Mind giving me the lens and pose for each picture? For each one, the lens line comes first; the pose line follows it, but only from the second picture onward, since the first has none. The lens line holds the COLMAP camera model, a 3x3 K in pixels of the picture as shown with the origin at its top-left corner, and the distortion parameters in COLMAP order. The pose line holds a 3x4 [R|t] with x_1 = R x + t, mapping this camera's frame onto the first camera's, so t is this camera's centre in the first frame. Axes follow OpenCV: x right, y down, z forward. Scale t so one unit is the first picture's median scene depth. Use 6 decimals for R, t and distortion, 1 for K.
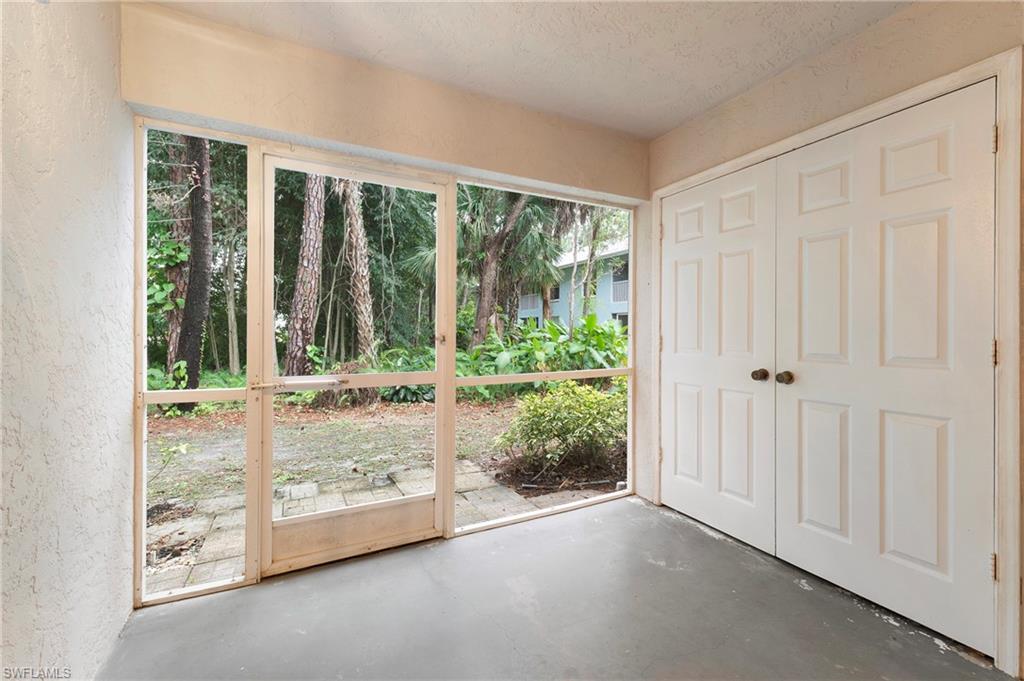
lens RADIAL K [[427.4, 0, 517.4], [0, 427.4, 329.7], [0, 0, 1]] dist [0.010758, -0.000258]
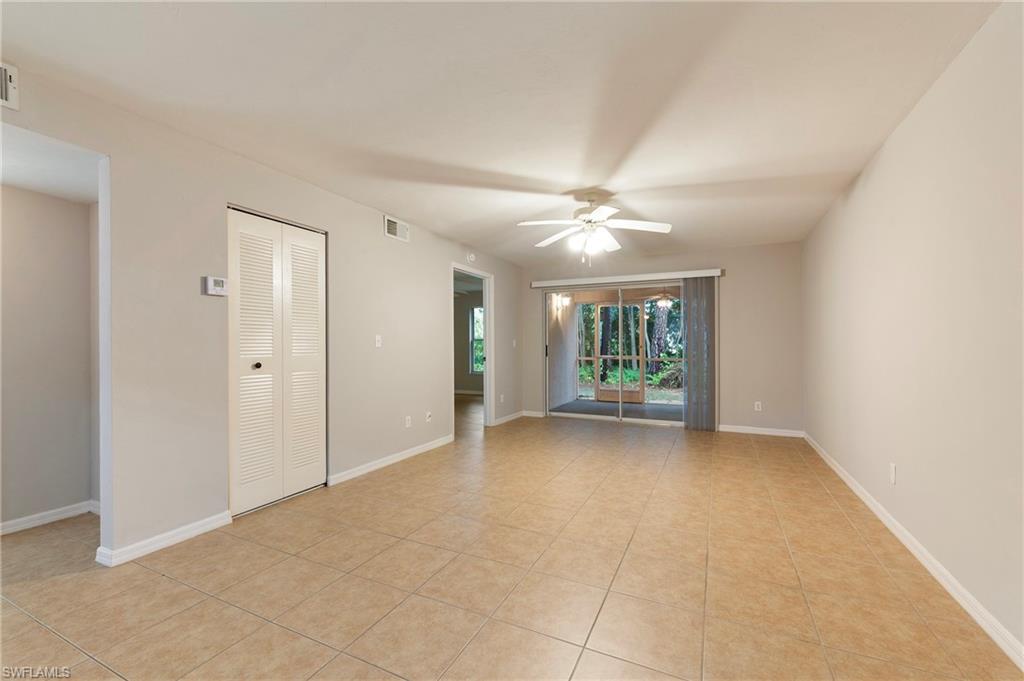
lens RADIAL K [[419.9, 0, 518.9], [0, 419.9, 345.1], [0, 0, 1]] dist [0.009765, -0.000249]
pose [[0.610016, -0.000933, -0.792388, 0.504168], [0.000467, 1.000000, -0.000819, 0.004130], [0.792389, 0.000130, 0.610016, -0.490026]]
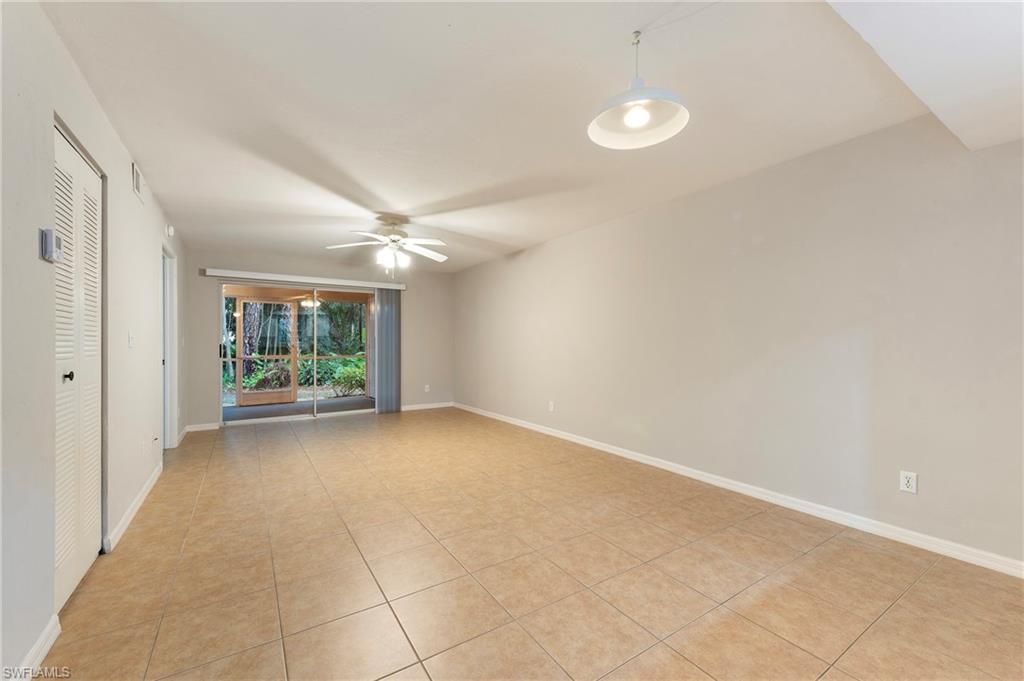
lens RADIAL K [[412.2, 0, 515.1], [0, 412.2, 344.9], [0, 0, 1]] dist [0.003975, -0.000188]
pose [[0.994028, -0.003278, 0.109073, 0.327704], [0.003014, 0.999992, 0.002587, 0.004369], [-0.109081, -0.002243, 0.994030, -0.663347]]
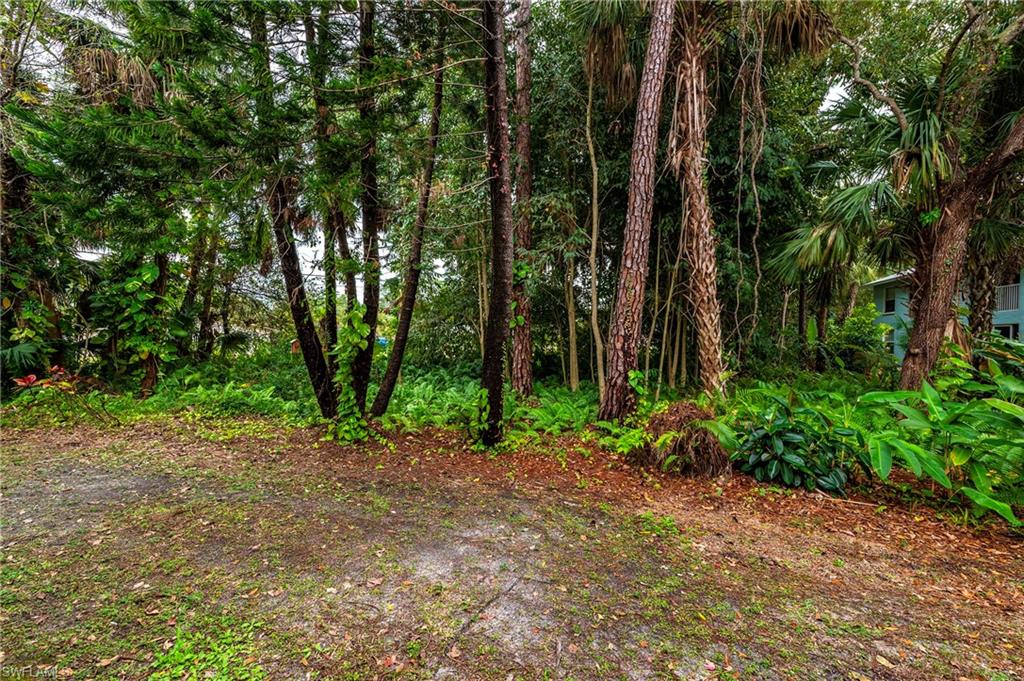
lens RADIAL K [[412.2, 0, 515.1], [0, 412.2, 344.9], [0, 0, 1]] dist [0.003975, -0.000188]
pose [[0.701578, 0.014095, -0.712453, -0.108899], [-0.004483, 0.999872, 0.015366, -0.019638], [0.712578, -0.007586, 0.701551, 0.334598]]
